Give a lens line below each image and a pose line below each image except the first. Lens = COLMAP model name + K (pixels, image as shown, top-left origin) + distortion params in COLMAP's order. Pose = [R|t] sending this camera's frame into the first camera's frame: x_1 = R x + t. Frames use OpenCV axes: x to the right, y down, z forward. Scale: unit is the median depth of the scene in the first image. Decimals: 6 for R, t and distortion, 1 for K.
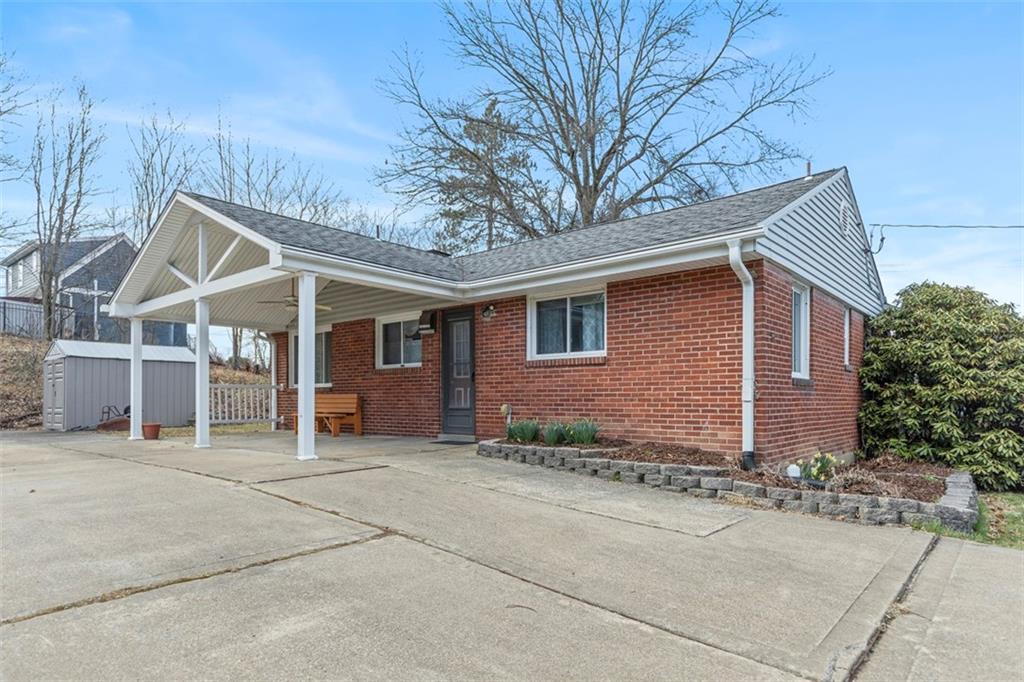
lens RADIAL K [[586.9, 0, 518.0], [0, 586.9, 397.0], [0, 0, 1]] dist [0.004712, 0.000292]
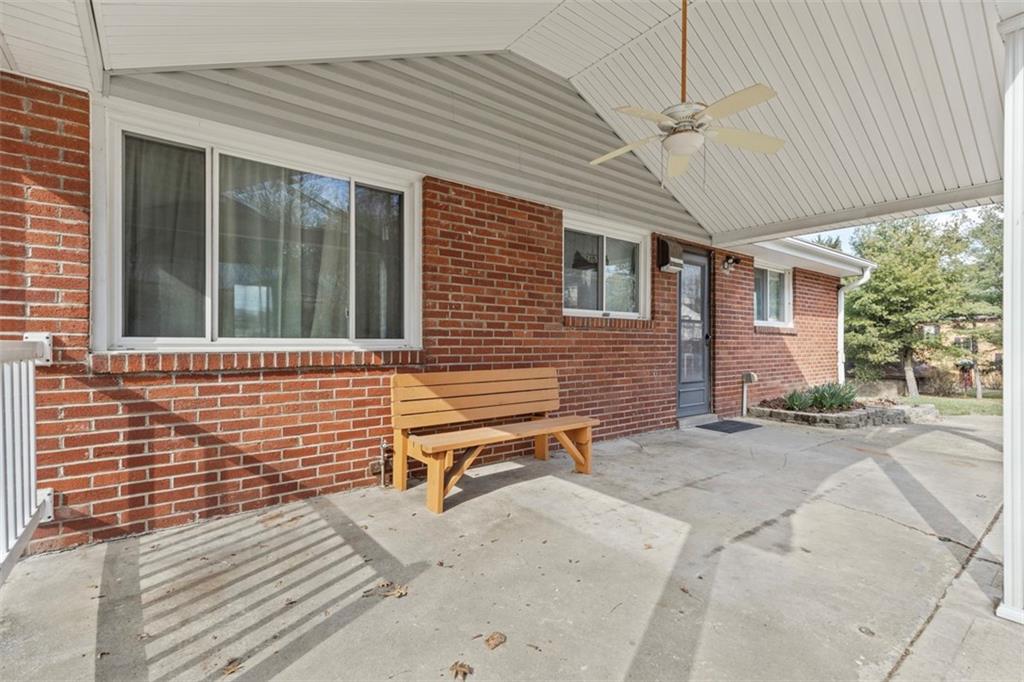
lens RADIAL K [[463.9, 0, 518.8], [0, 463.9, 342.7], [0, 0, 1]] dist [0.010485, -0.001150]
pose [[0.196557, 0.000703, 0.980492, -0.629192], [-0.009159, 0.999957, 0.001119, -0.024330], [-0.980450, -0.009200, 0.196555, 0.954386]]
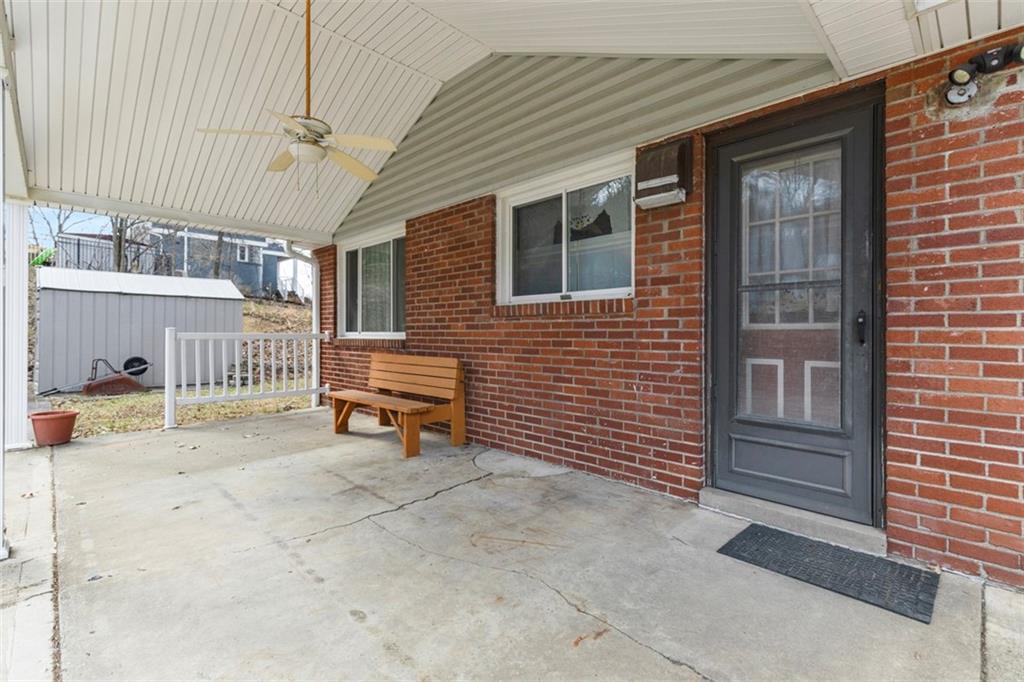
lens RADIAL K [[463.9, 0, 517.4], [0, 463.9, 337.6], [0, 0, 1]] dist [0.010485, -0.001150]
pose [[0.996479, 0.004537, -0.083724, -0.195282], [-0.003315, 0.999886, 0.014724, -0.027421], [0.083781, -0.014395, 0.996380, 0.635367]]
